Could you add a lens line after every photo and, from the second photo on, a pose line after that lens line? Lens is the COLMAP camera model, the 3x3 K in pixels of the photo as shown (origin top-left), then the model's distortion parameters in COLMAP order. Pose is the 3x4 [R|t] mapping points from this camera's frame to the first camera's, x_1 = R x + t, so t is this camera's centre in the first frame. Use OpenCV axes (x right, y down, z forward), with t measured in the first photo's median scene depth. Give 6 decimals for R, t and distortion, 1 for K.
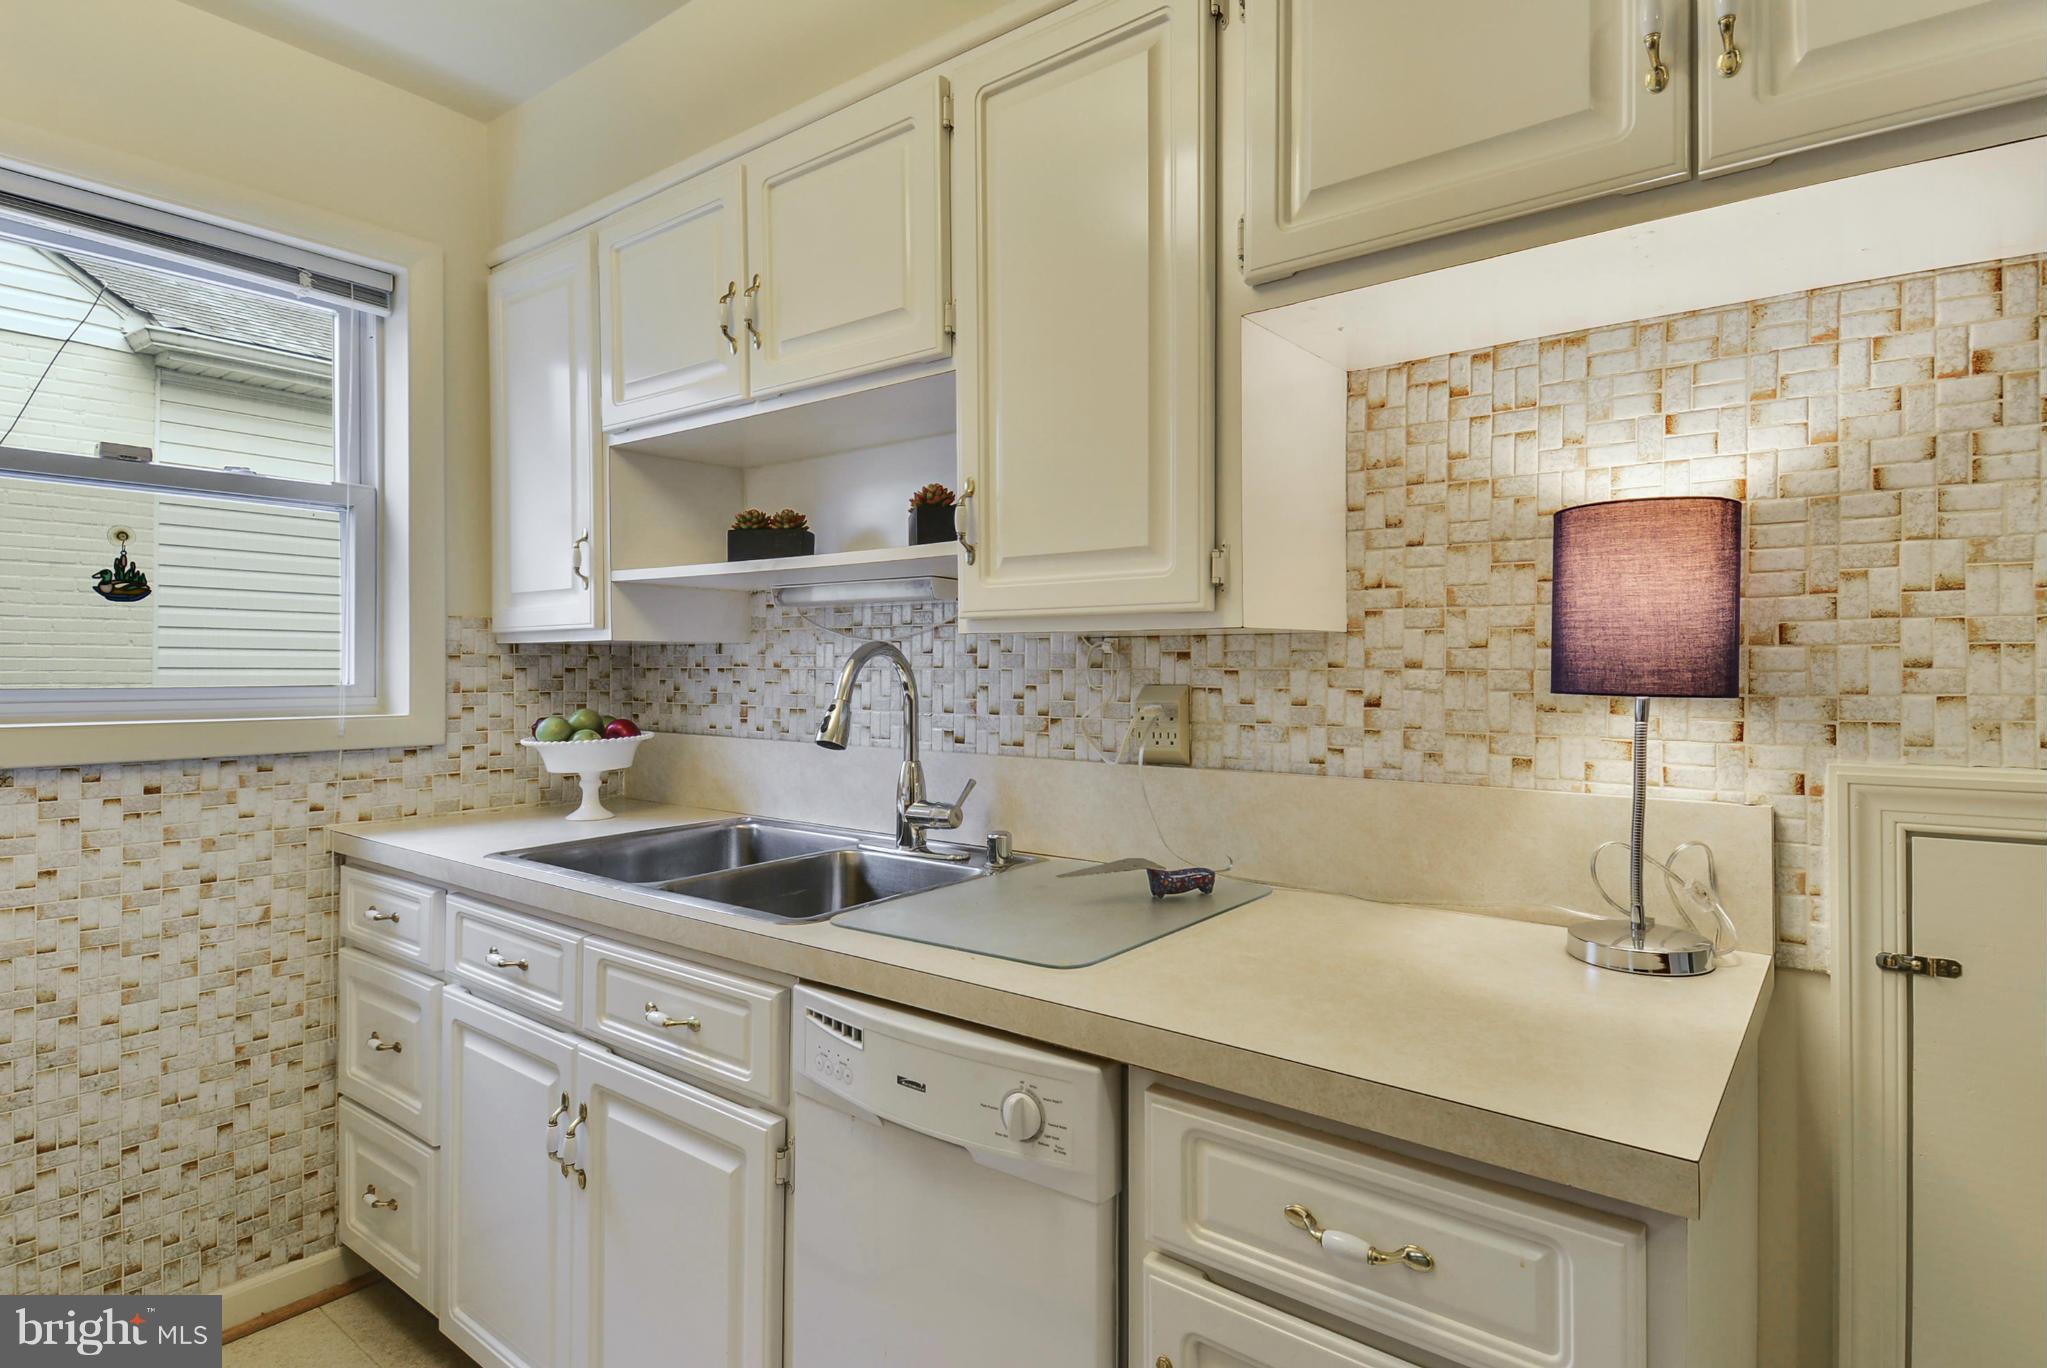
lens RADIAL K [[1063.0, 0, 1074.7], [0, 1063.0, 671.3], [0, 0, 1]] dist [-0.008087, -0.006331]
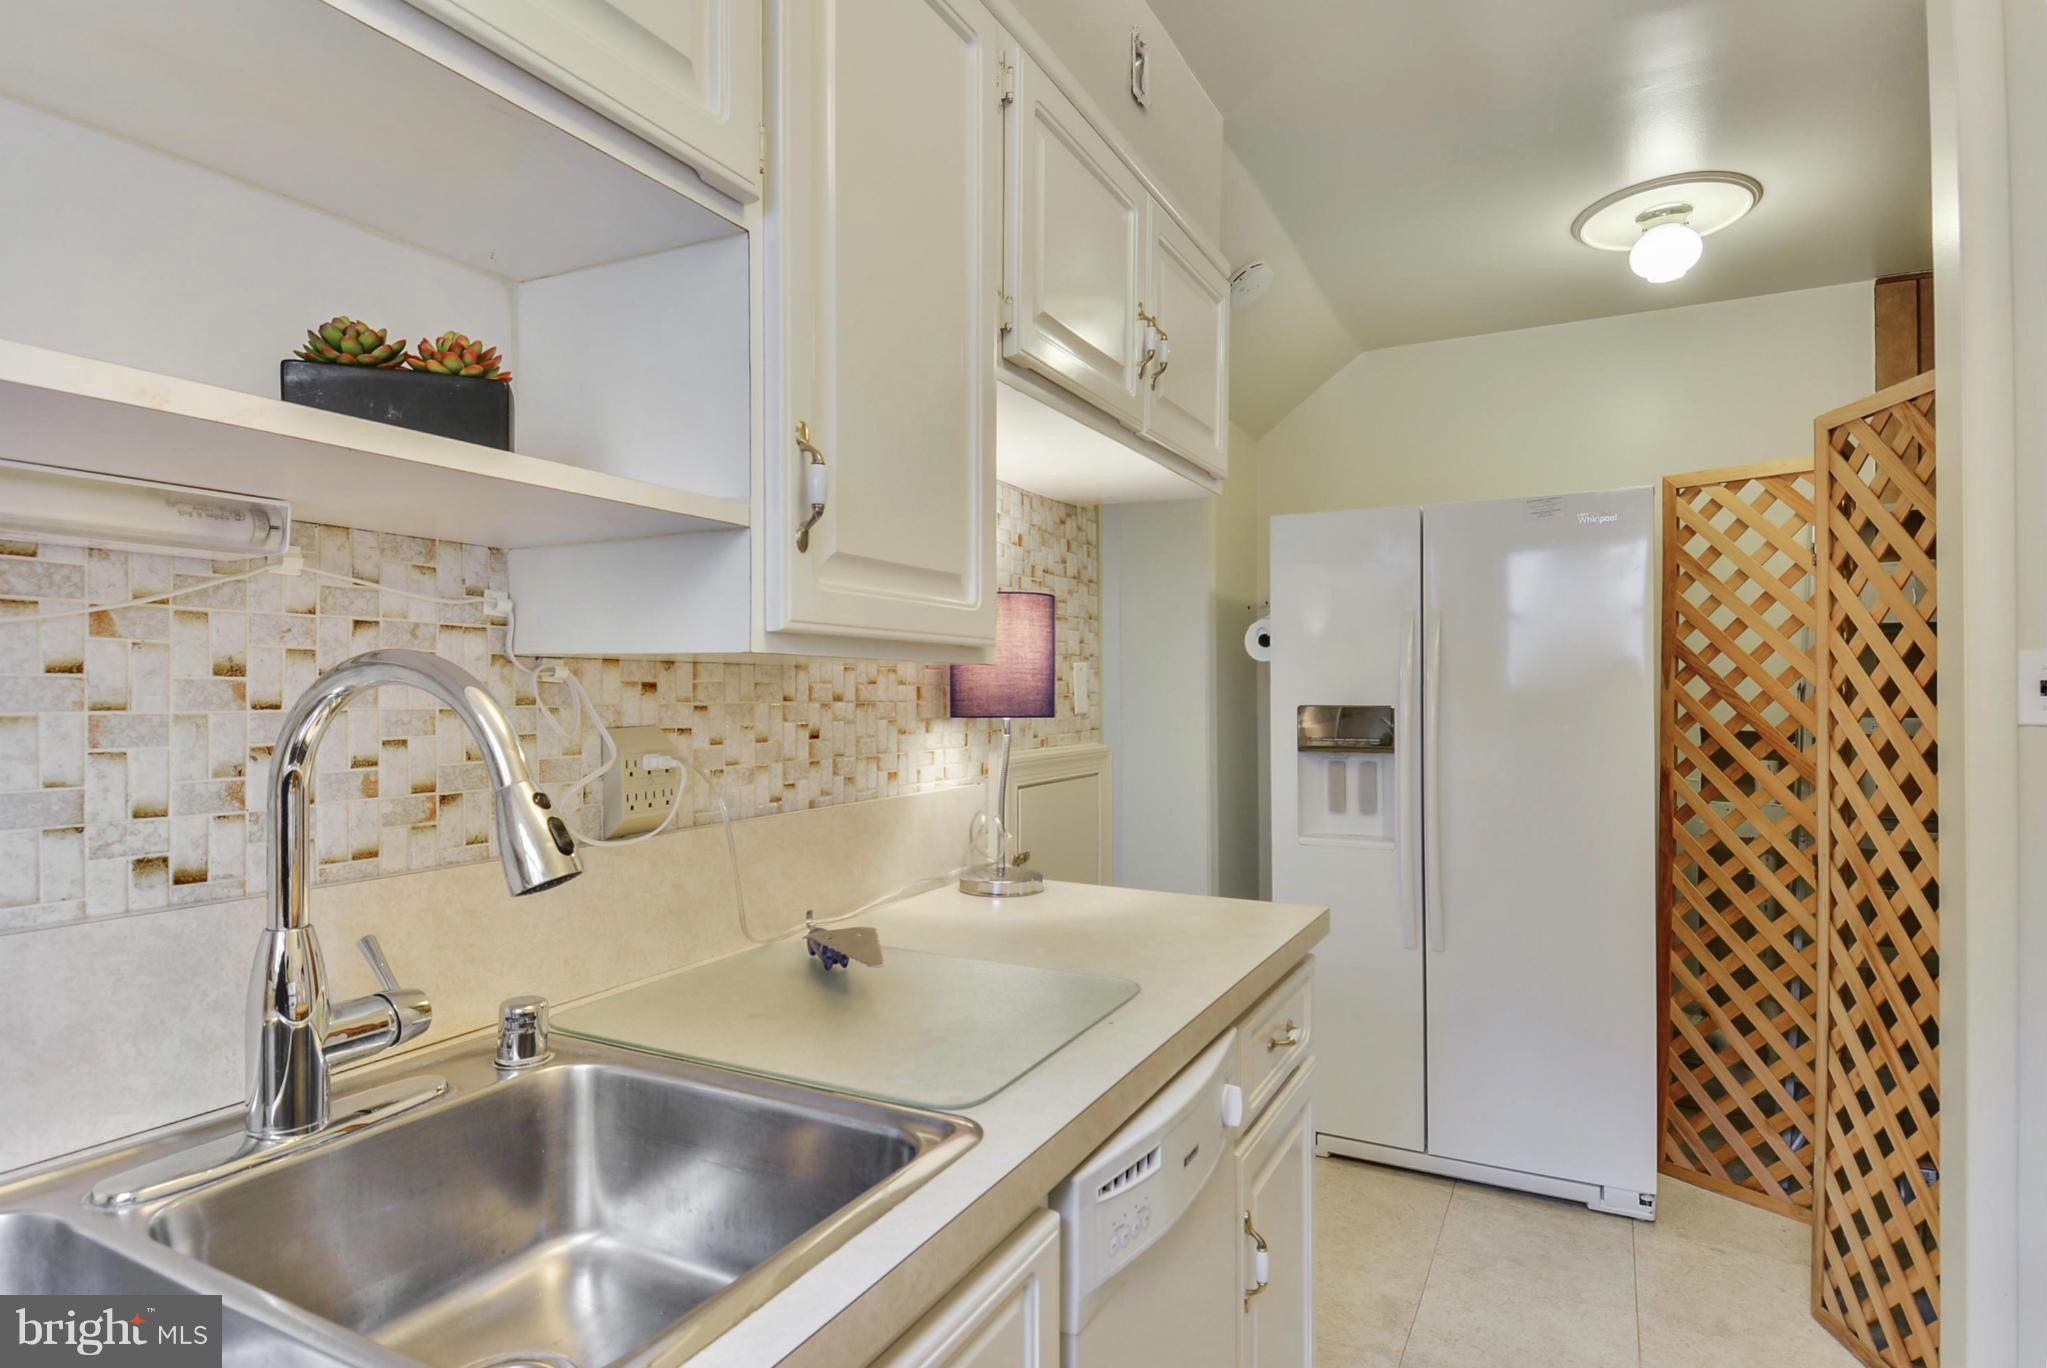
lens RADIAL K [[1063.0, 0, 1051.5], [0, 1063.0, 685.5], [0, 0, 1]] dist [-0.008087, -0.006331]
pose [[-0.195498, 0.004030, 0.980696, -0.749430], [0.000591, 0.999992, -0.003992, -0.013612], [-0.980704, -0.000201, -0.195499, 0.930965]]
